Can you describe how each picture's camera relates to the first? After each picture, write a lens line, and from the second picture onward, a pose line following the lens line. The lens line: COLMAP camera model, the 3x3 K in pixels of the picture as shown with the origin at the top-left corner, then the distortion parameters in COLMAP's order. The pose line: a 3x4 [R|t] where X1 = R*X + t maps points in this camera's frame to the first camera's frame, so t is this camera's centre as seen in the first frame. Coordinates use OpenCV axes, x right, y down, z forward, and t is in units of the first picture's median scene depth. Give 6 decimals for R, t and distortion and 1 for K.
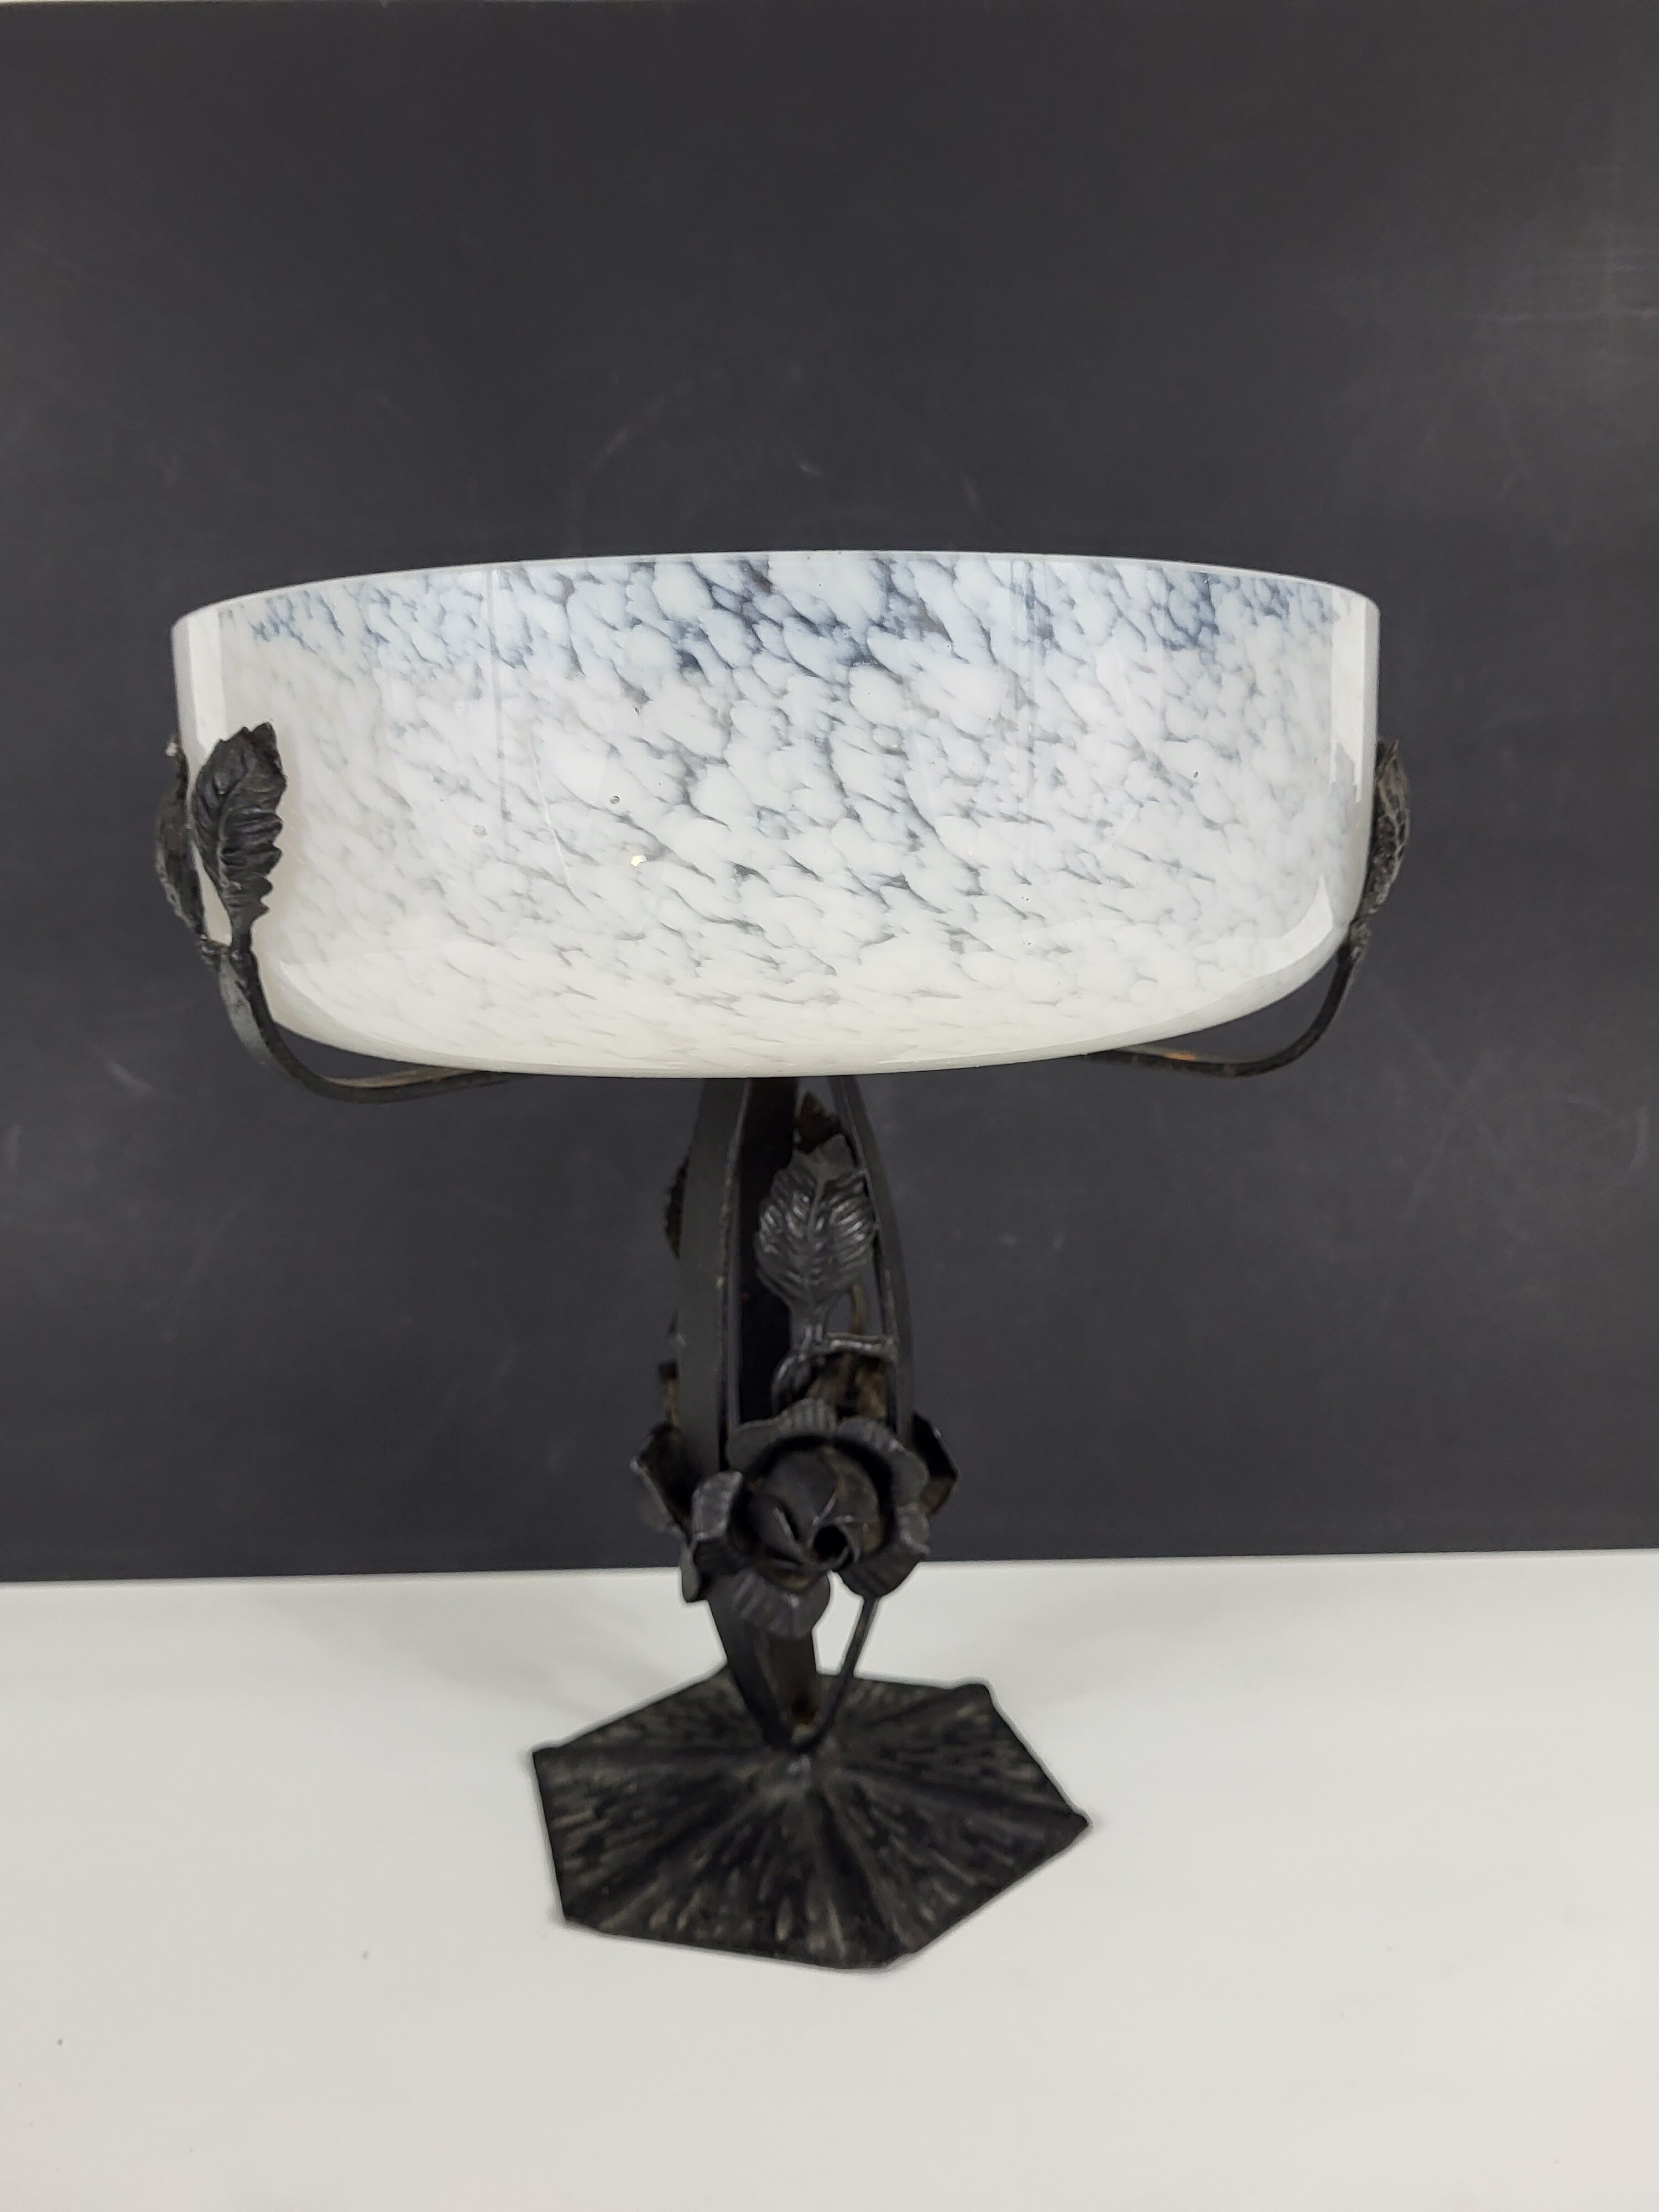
lens RADIAL K [[1650.5, 0, 830.1], [0, 1650.5, 1093.8], [0, 0, 1]] dist [0.006354, -0.040452]
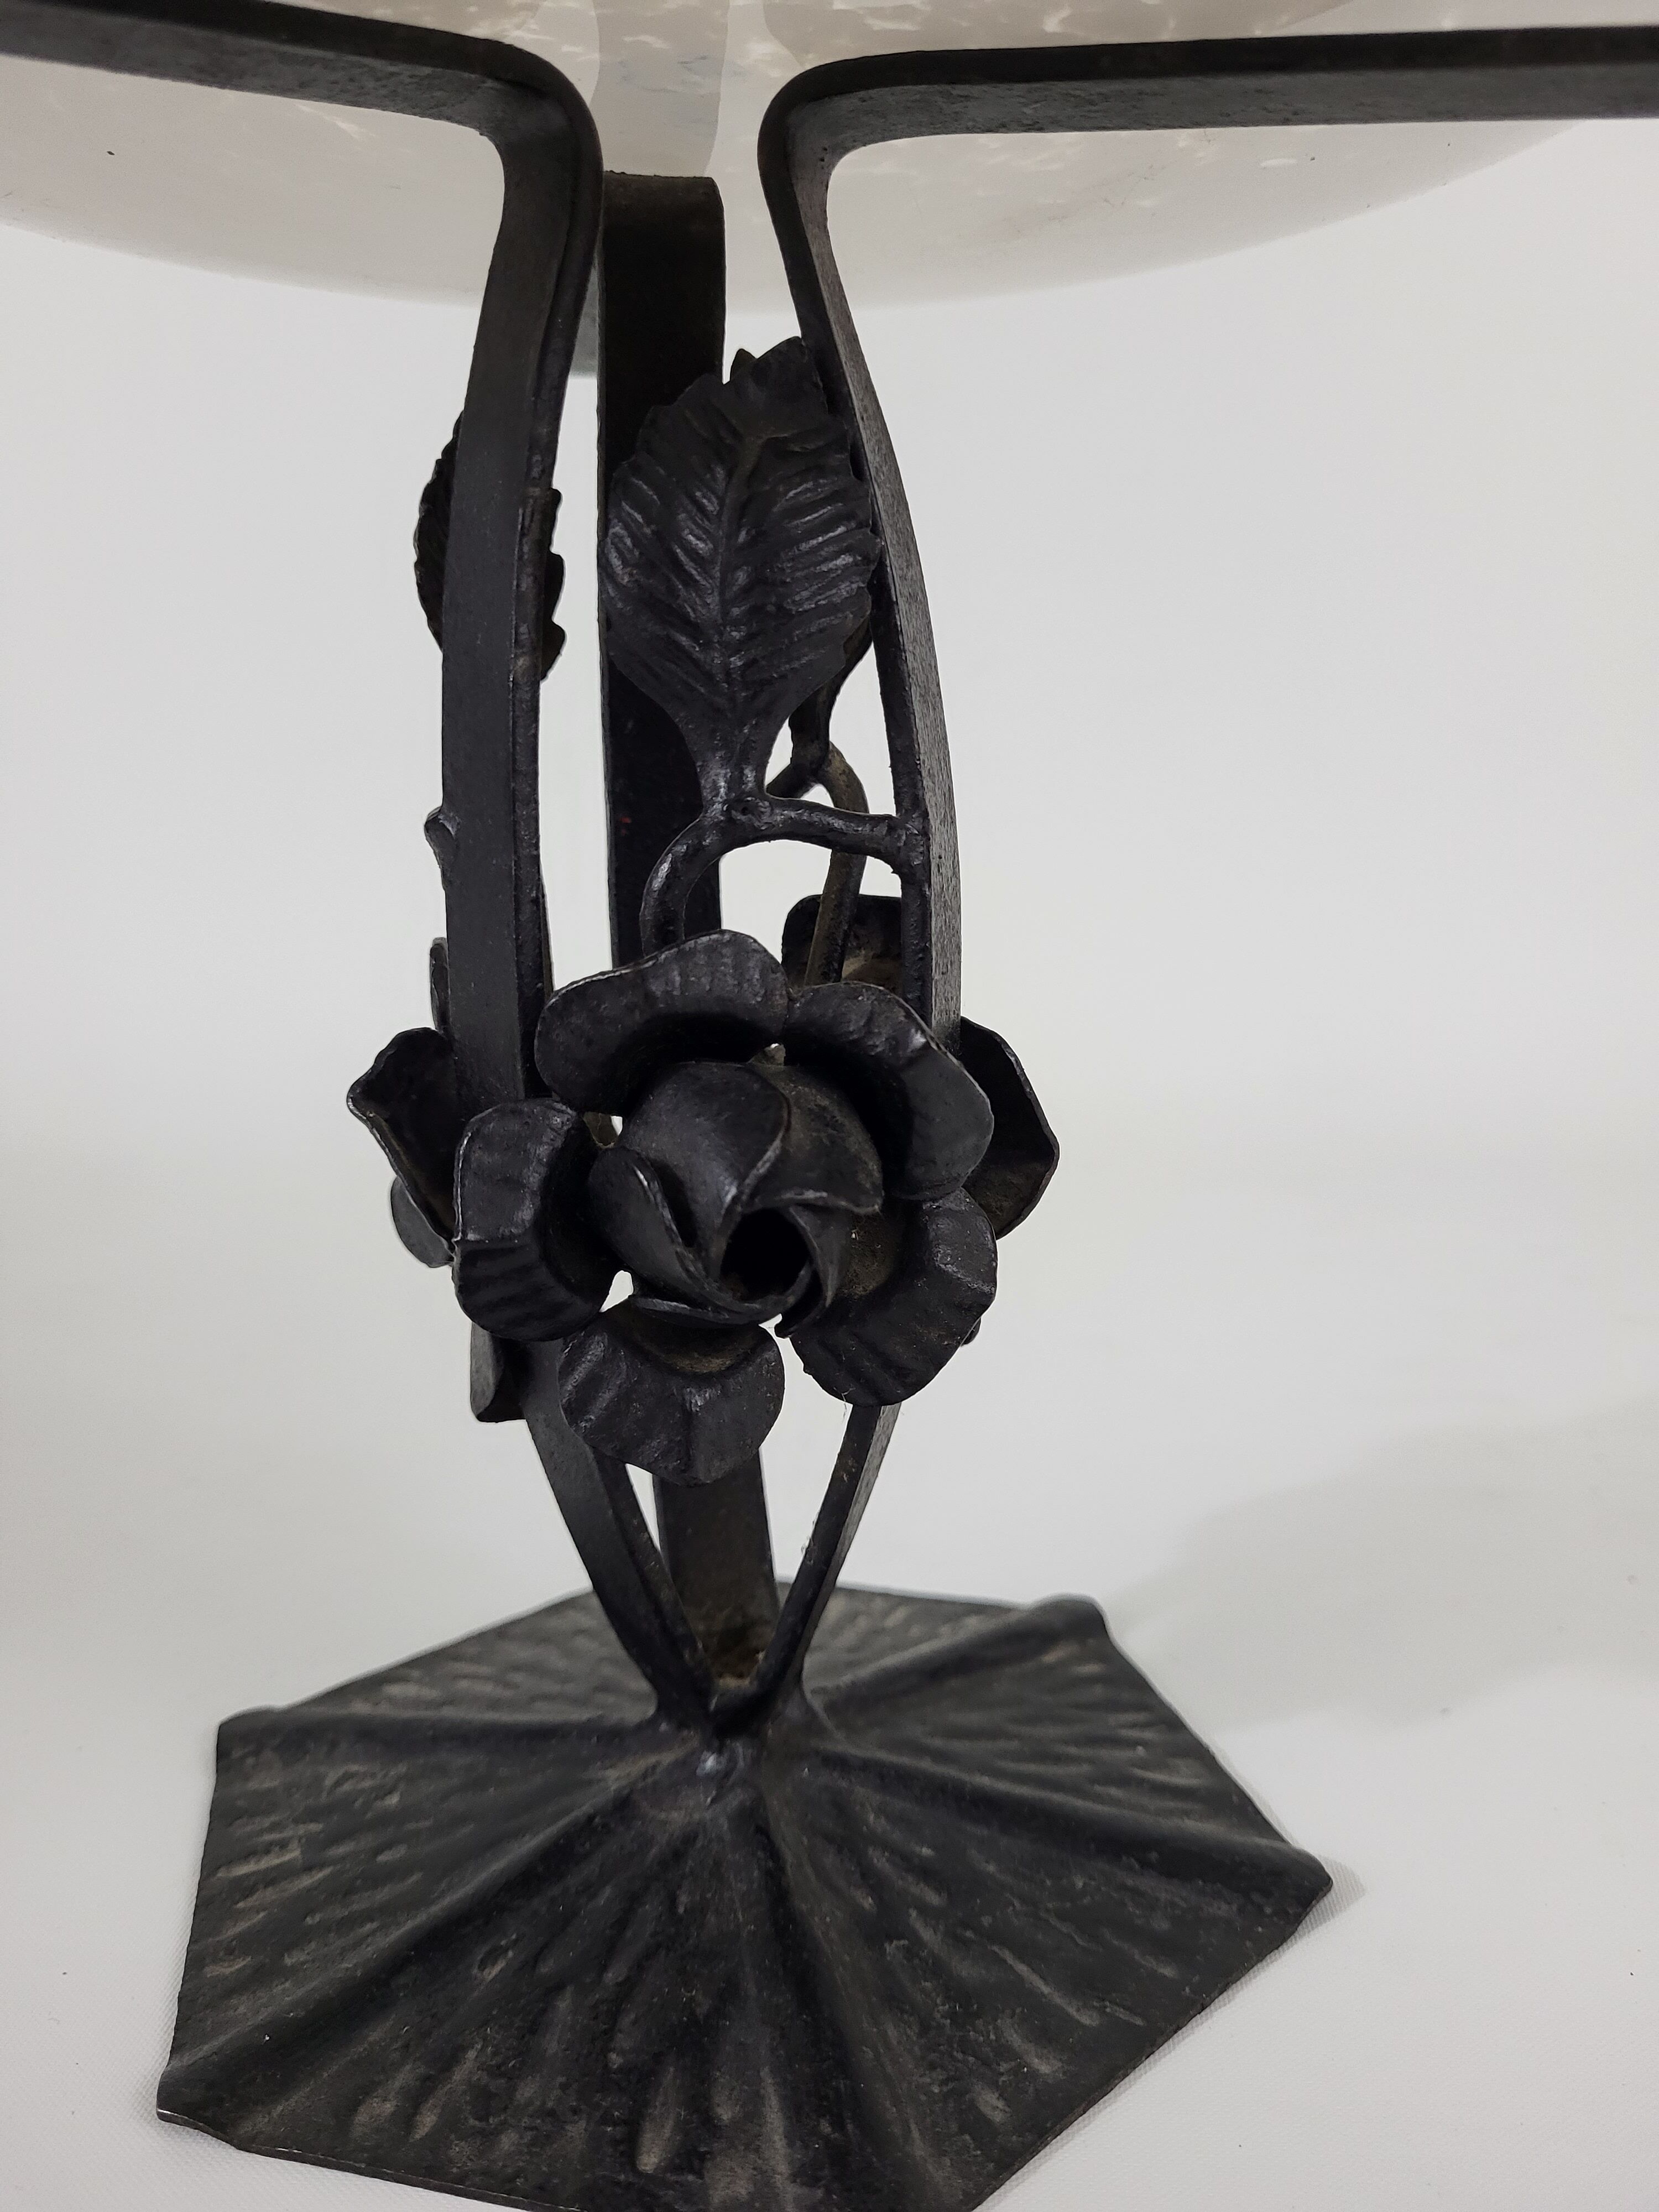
lens RADIAL K [[1650.5, 0, 852.3], [0, 1650.5, 1096.1], [0, 0, 1]] dist [0.006354, -0.040452]
pose [[0.999959, 0.002876, -0.008542, 0.025561], [-0.002682, 0.999740, 0.022631, 0.223939], [0.008605, -0.022607, 0.999707, 0.579260]]
